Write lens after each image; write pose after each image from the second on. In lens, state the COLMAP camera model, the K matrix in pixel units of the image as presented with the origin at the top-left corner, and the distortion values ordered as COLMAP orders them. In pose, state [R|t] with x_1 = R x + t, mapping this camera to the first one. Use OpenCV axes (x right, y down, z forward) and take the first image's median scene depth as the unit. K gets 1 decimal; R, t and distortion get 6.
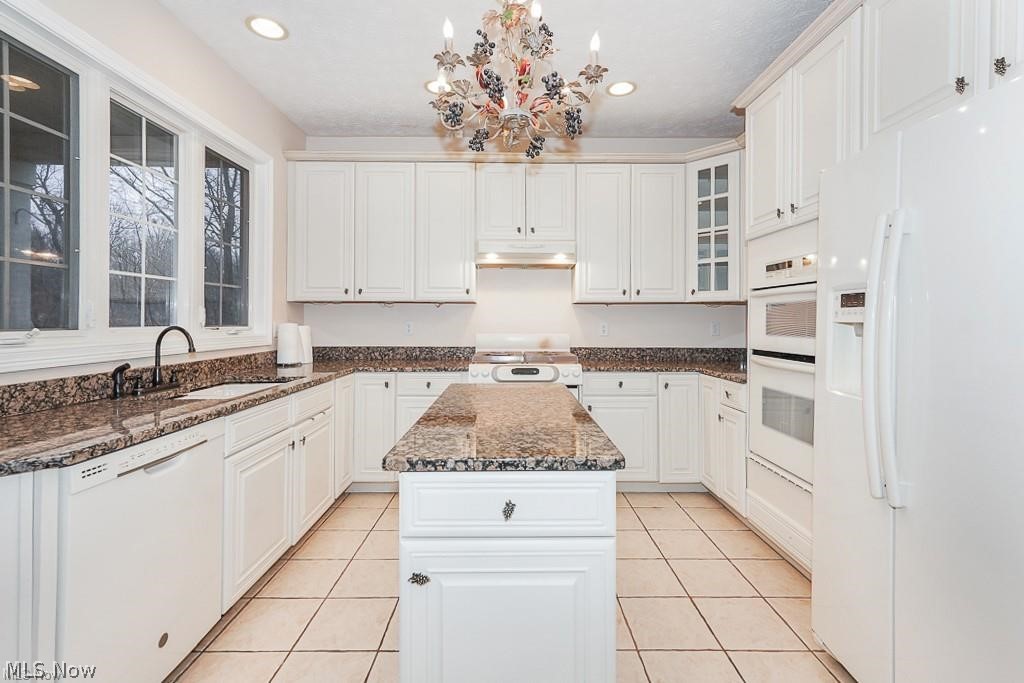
lens RADIAL K [[455.1, 0, 513.5], [0, 455.1, 317.1], [0, 0, 1]] dist [-0.000321, -0.000001]
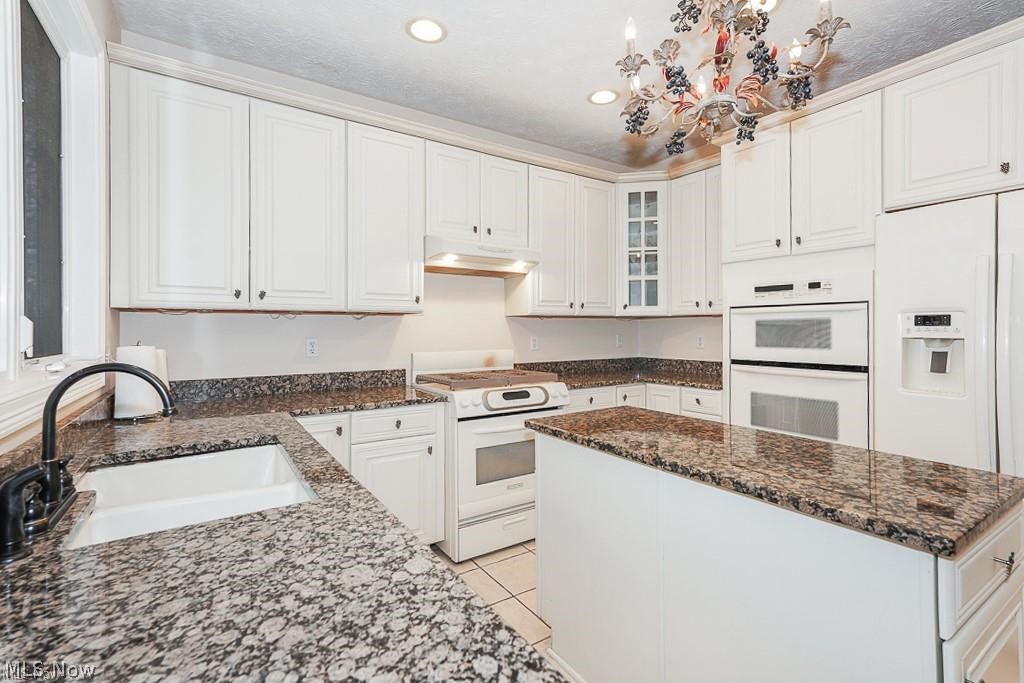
lens RADIAL K [[463.2, 0, 514.5], [0, 463.2, 327.1], [0, 0, 1]] dist [0.000729, 0.000075]
pose [[0.836054, -0.003496, 0.548637, -0.412380], [0.002595, 0.999994, 0.002417, -0.010746], [-0.548642, -0.000597, 0.836057, 0.242083]]
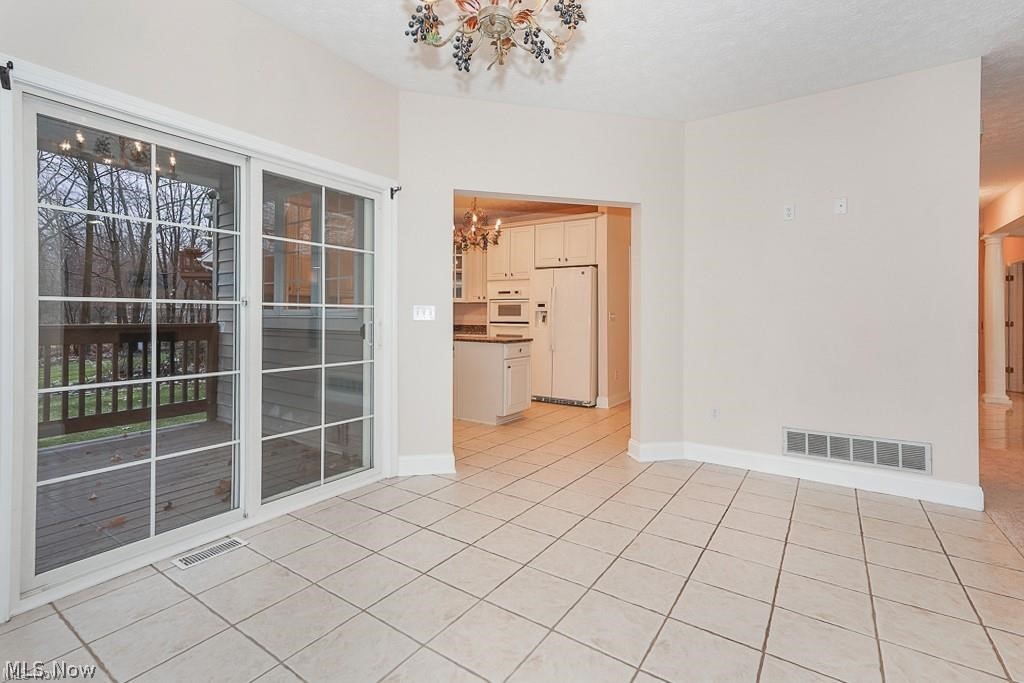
lens RADIAL K [[455.1, 0, 513.5], [0, 455.1, 317.1], [0, 0, 1]] dist [-0.000321, -0.000001]
pose [[0.562918, -0.002723, 0.826508, -1.201740], [-0.006535, 0.999949, 0.007746, 0.015868], [-0.826487, -0.009762, 0.562872, -0.471671]]
